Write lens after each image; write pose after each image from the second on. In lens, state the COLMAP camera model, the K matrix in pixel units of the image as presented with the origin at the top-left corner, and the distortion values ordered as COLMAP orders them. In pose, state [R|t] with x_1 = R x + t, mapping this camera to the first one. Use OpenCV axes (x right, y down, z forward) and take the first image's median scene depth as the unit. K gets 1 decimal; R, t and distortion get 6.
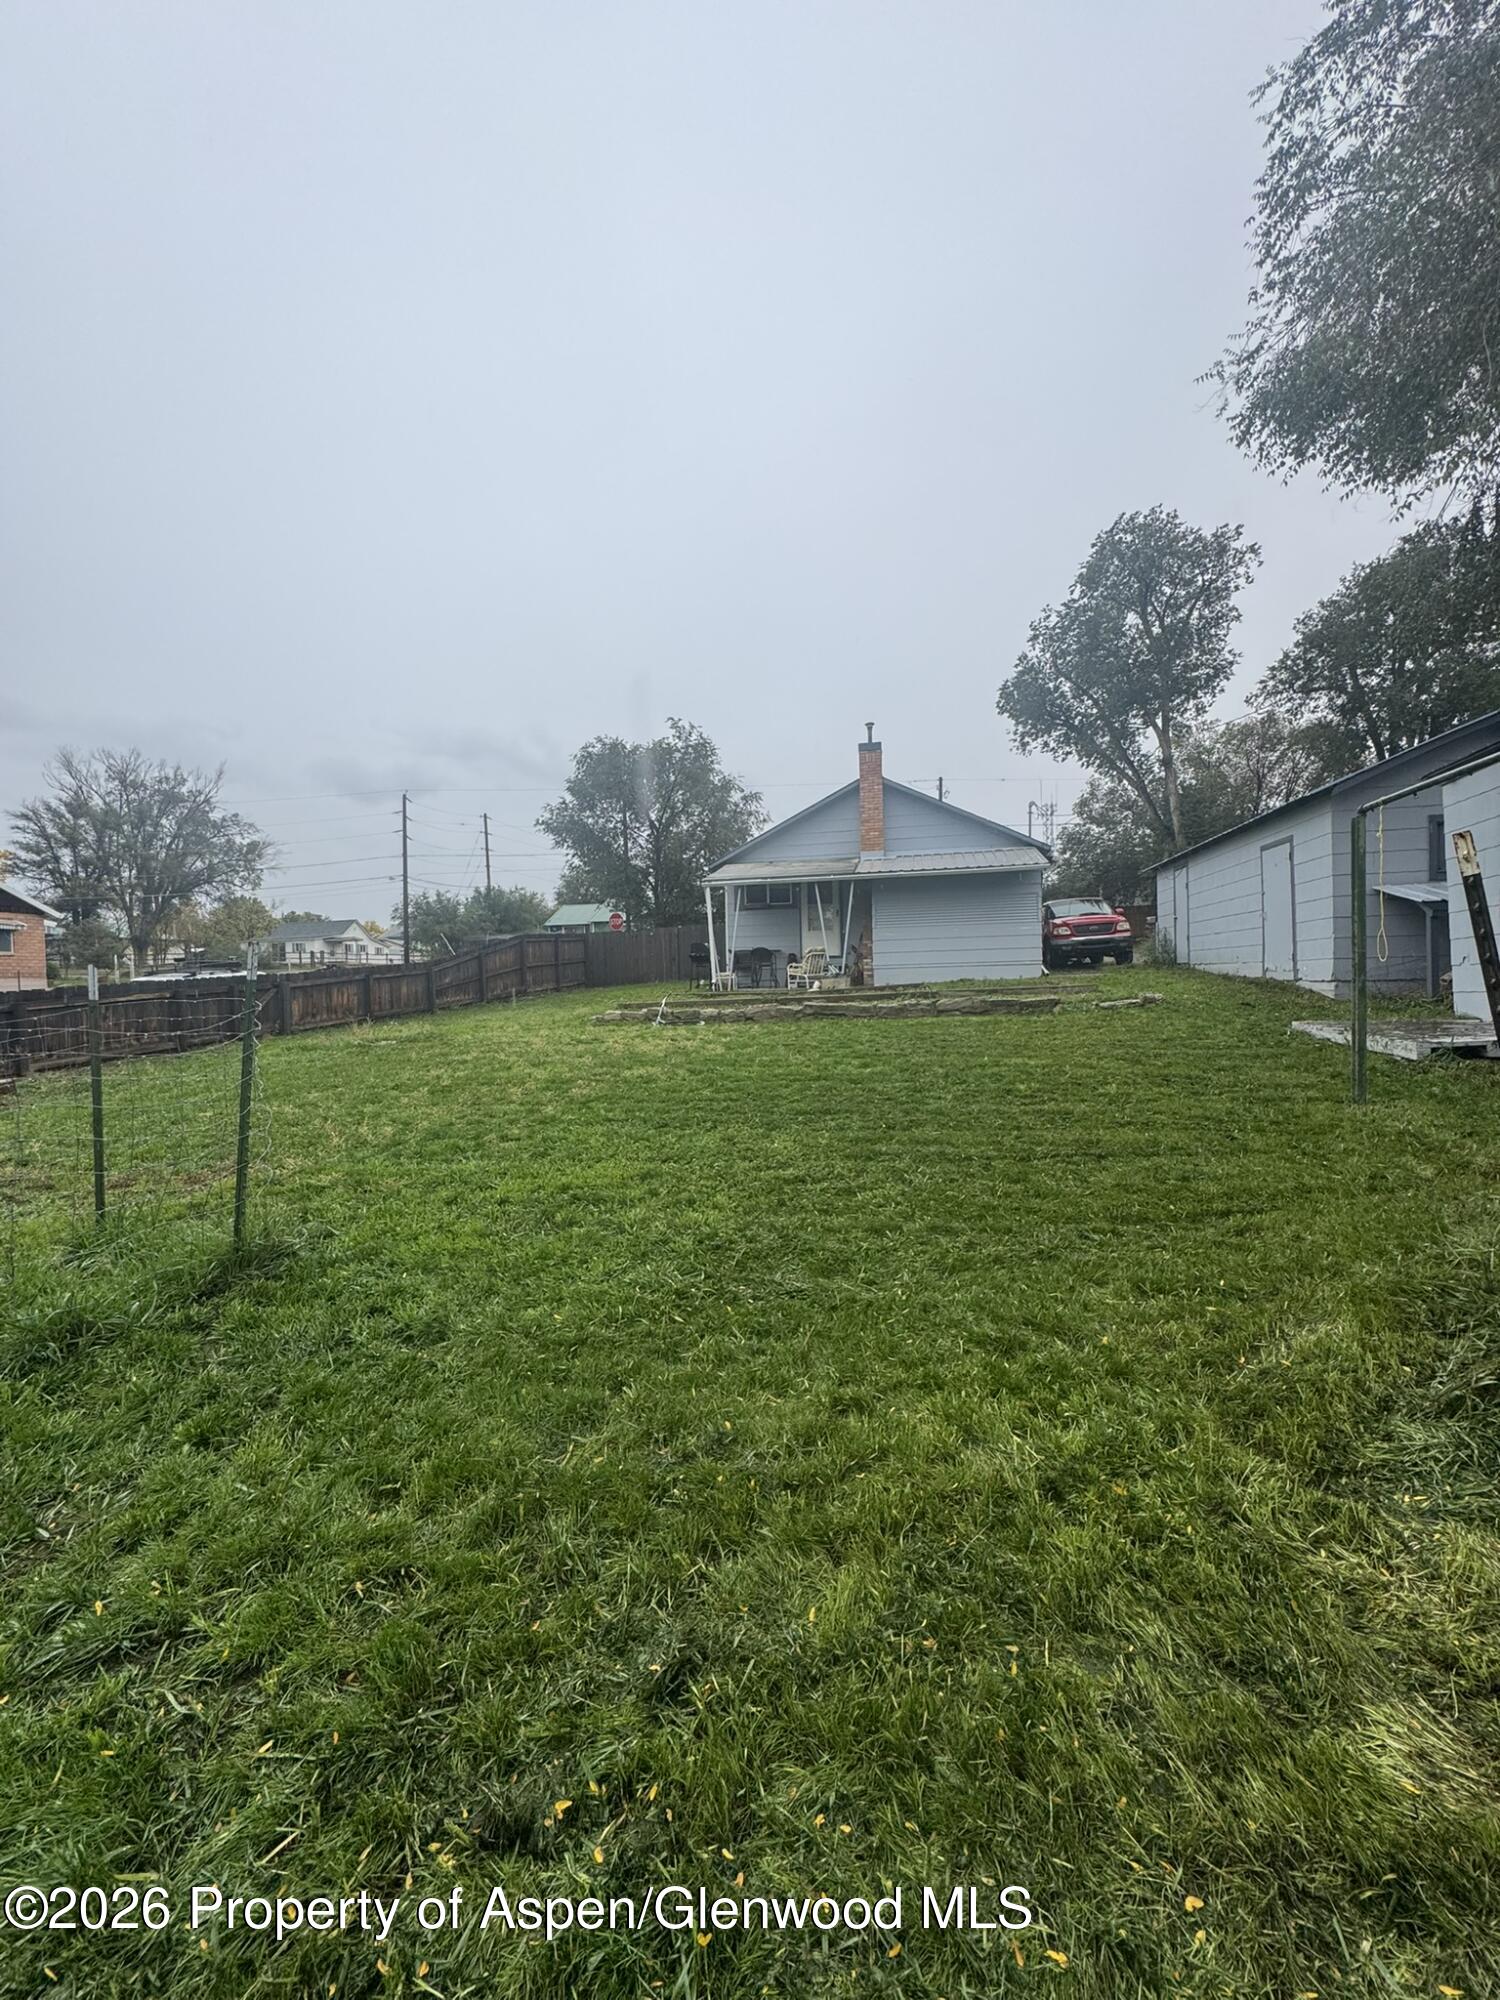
lens RADIAL K [[797.1, 0, 750.0], [0, 797.1, 1000.0], [0, 0, 1]] dist [-0.004901, 0.000613]
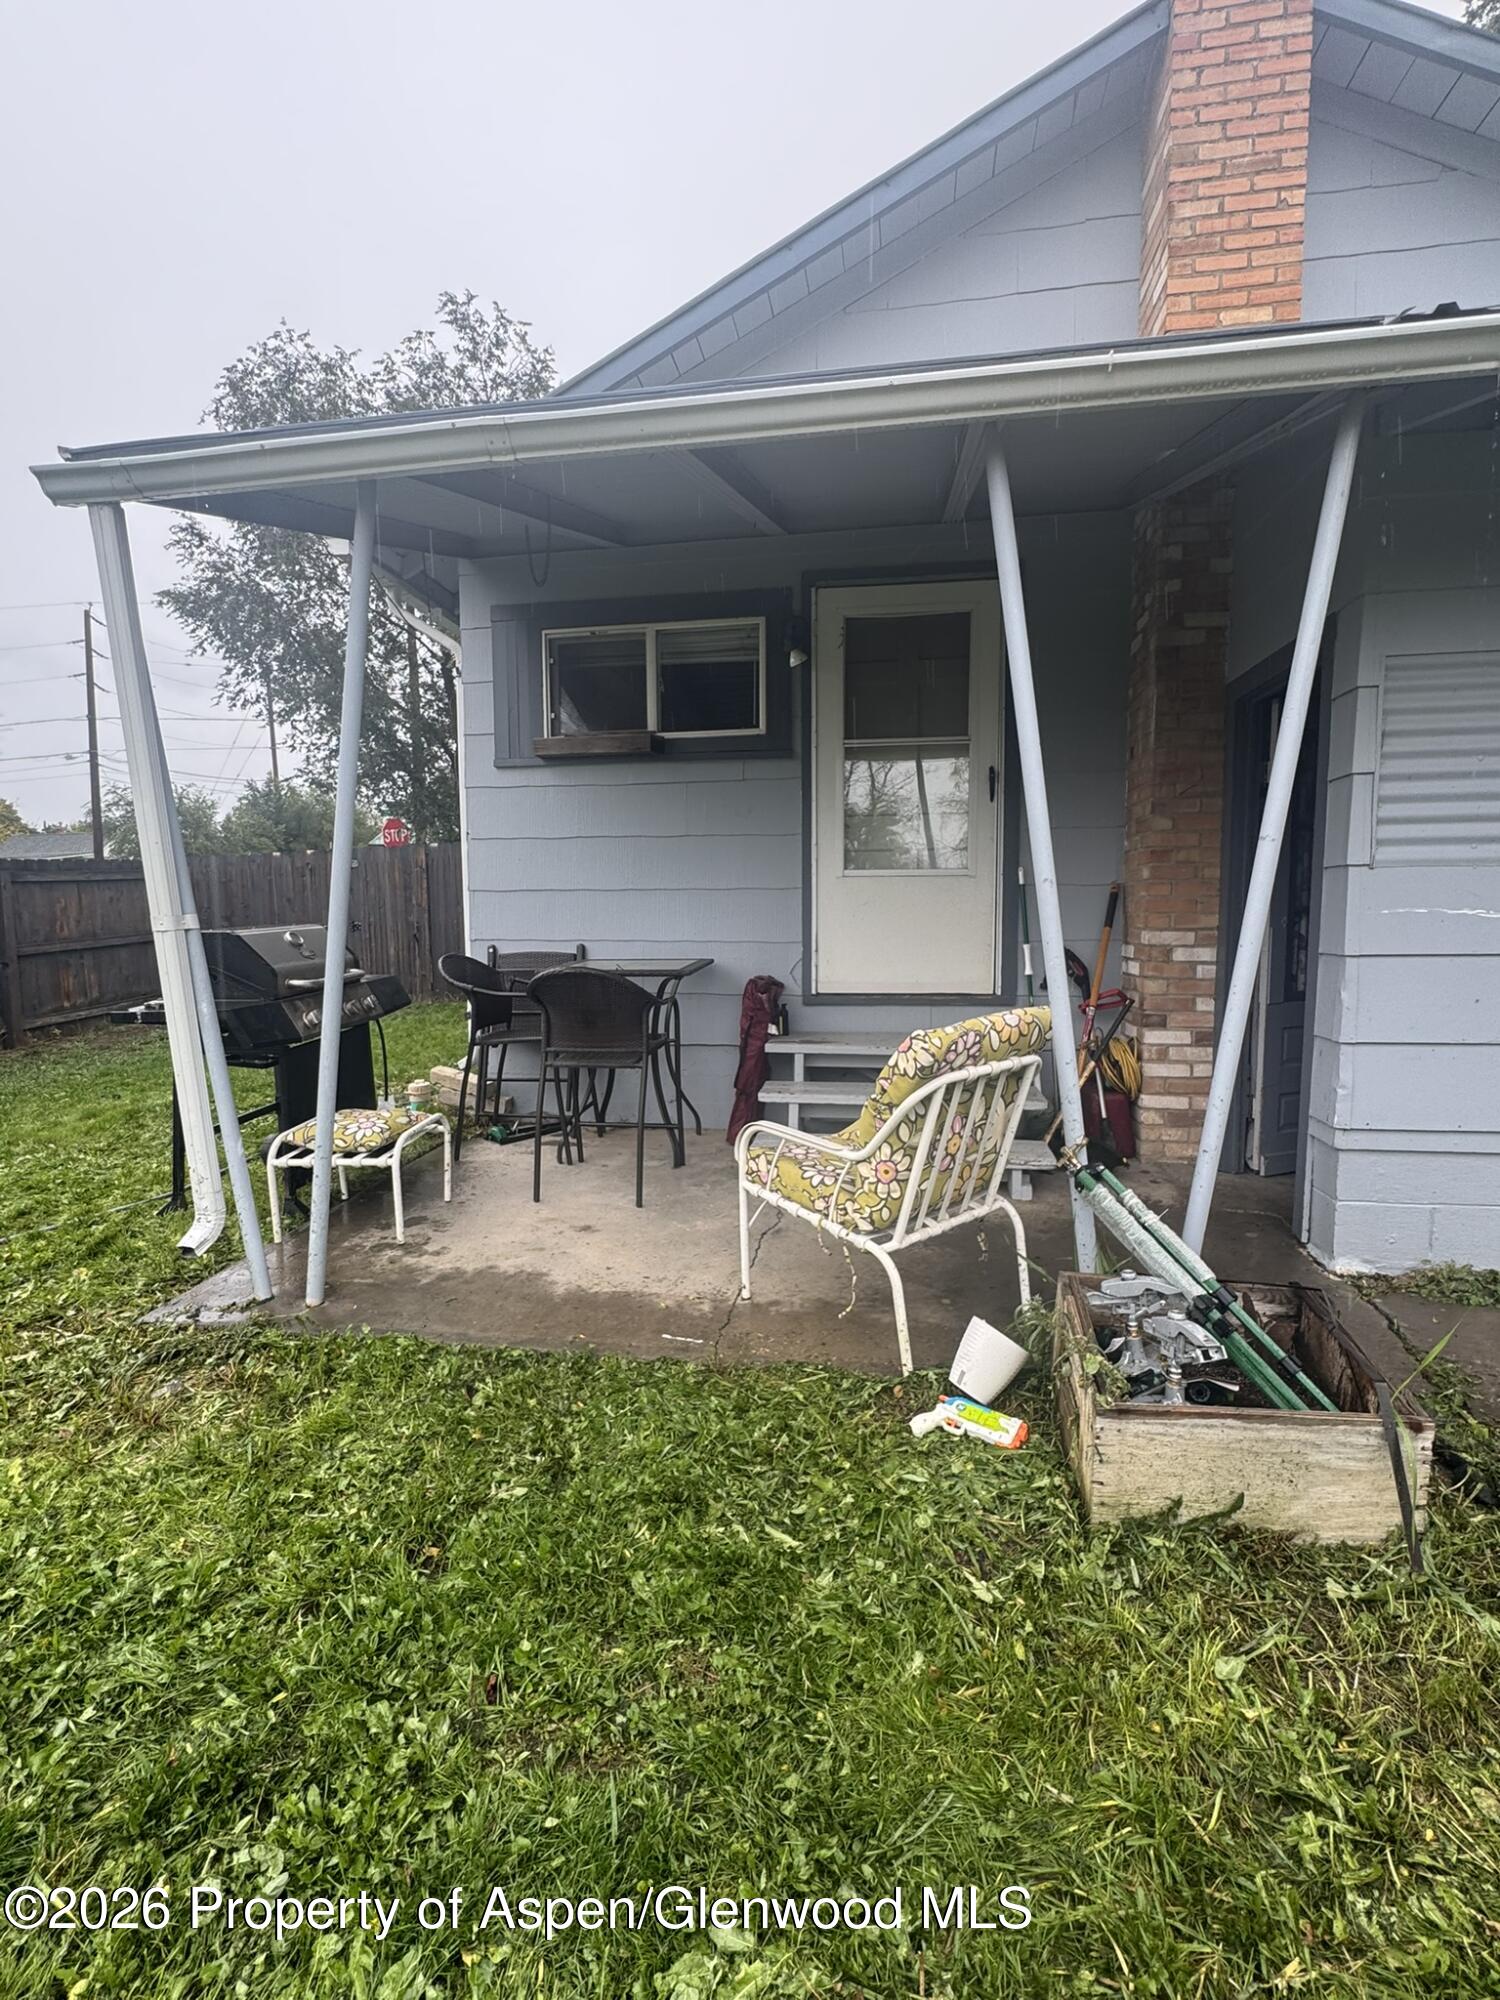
lens RADIAL K [[922.5, 0, 750.0], [0, 922.5, 1000.0], [0, 0, 1]] dist [-0.000266, -0.000011]
pose [[0.999405, -0.010057, 0.033000, 0.027968], [0.007501, 0.997026, 0.076697, -0.050037], [-0.033673, -0.076404, 0.996508, 0.529197]]
